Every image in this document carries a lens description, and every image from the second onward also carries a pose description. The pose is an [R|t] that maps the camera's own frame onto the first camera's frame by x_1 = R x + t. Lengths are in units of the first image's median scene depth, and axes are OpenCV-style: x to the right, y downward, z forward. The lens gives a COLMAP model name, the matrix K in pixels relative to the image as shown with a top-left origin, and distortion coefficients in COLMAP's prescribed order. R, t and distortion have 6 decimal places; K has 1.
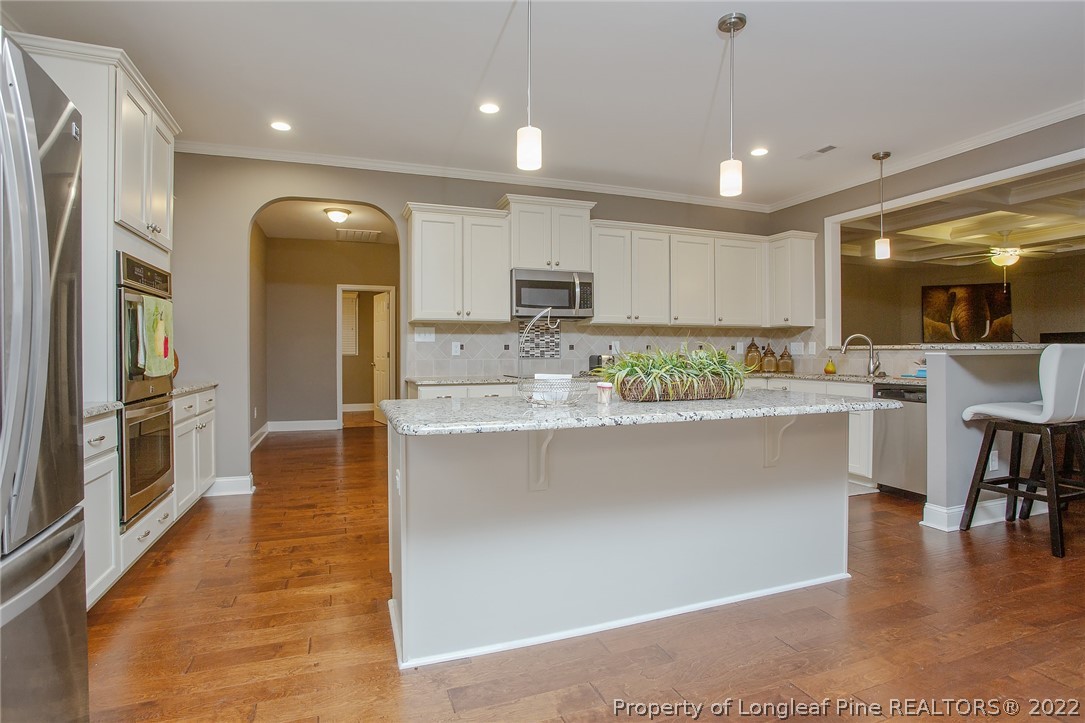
lens RADIAL K [[537.1, 0, 542.5], [0, 537.1, 361.7], [0, 0, 1]] dist [-0.030717, 0.002007]
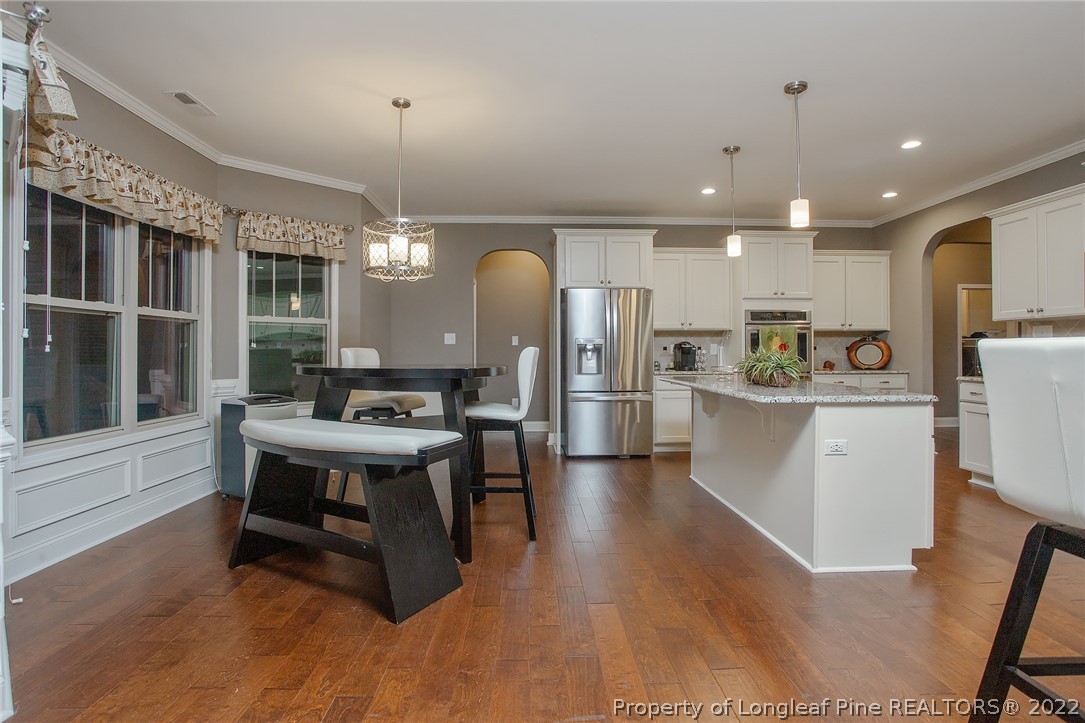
lens RADIAL K [[537.1, 0, 541.0], [0, 537.1, 347.2], [0, 0, 1]] dist [-0.030717, 0.002007]
pose [[-0.335751, 0.004097, -0.941942, 0.894344], [-0.004779, 0.999970, 0.006052, -0.024226], [0.941939, 0.006533, -0.335721, 0.437780]]
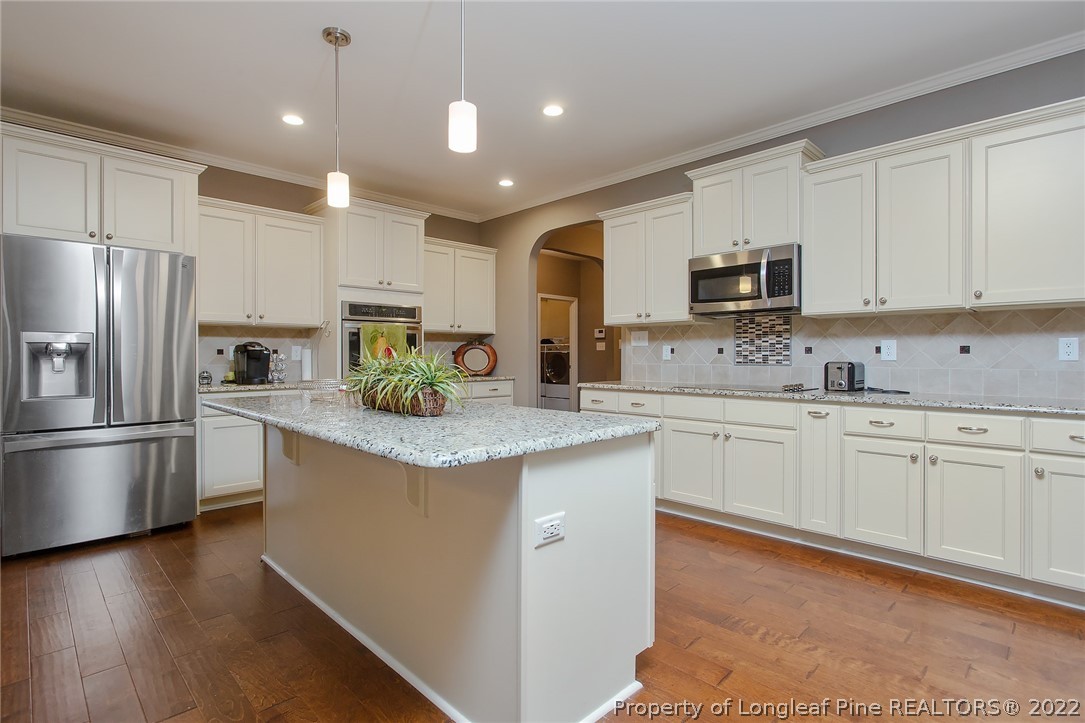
lens RADIAL K [[537.1, 0, 559.3], [0, 537.1, 357.5], [0, 0, 1]] dist [-0.030717, 0.002007]
pose [[0.424912, 0.013394, -0.905136, 0.569072], [-0.012617, 0.999881, 0.008873, -0.020333], [0.905147, 0.007650, 0.425030, 0.415976]]
